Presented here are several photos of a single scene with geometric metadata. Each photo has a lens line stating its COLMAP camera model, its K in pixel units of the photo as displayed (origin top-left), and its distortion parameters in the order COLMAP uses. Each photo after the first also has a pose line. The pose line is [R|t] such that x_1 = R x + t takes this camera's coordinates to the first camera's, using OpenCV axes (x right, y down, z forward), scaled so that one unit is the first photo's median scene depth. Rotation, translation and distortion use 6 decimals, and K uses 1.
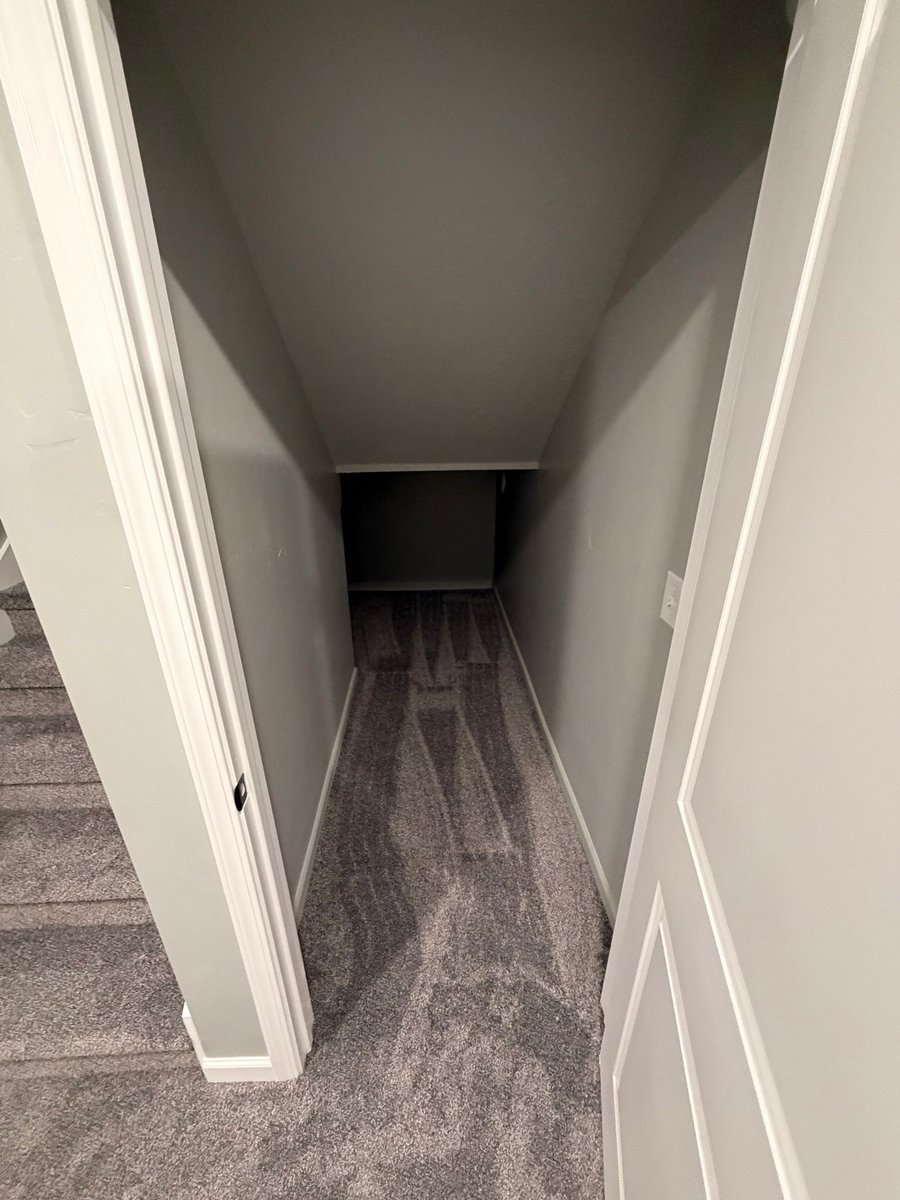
lens RADIAL K [[481.5, 0, 450.0], [0, 481.5, 600.0], [0, 0, 1]] dist [-0.001898, -0.000288]
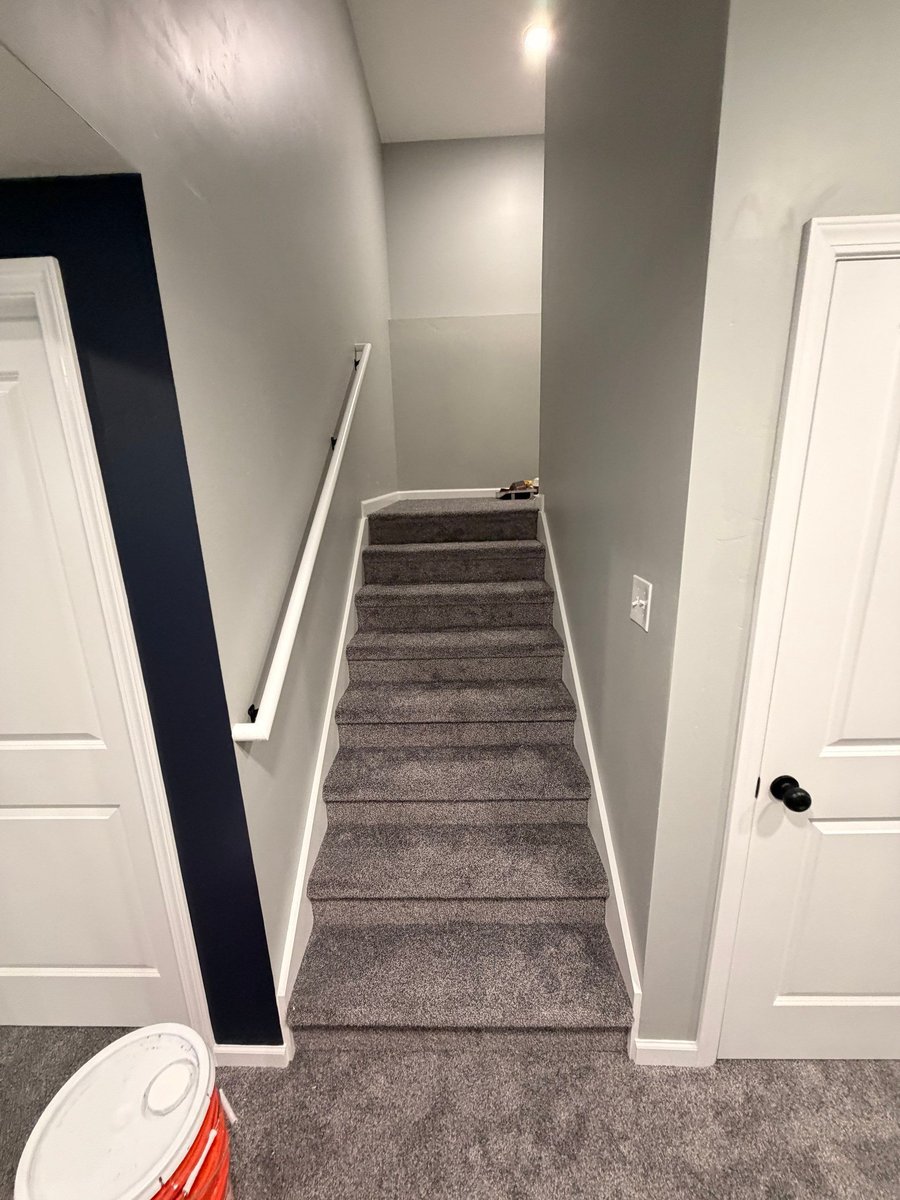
lens RADIAL K [[481.5, 0, 450.0], [0, 481.5, 600.0], [0, 0, 1]] dist [-0.001898, -0.000288]
pose [[0.997161, -0.002821, -0.075243, -0.873644], [-0.008174, 0.989337, -0.145417, 0.068595], [0.074851, 0.145619, 0.986505, -0.344957]]
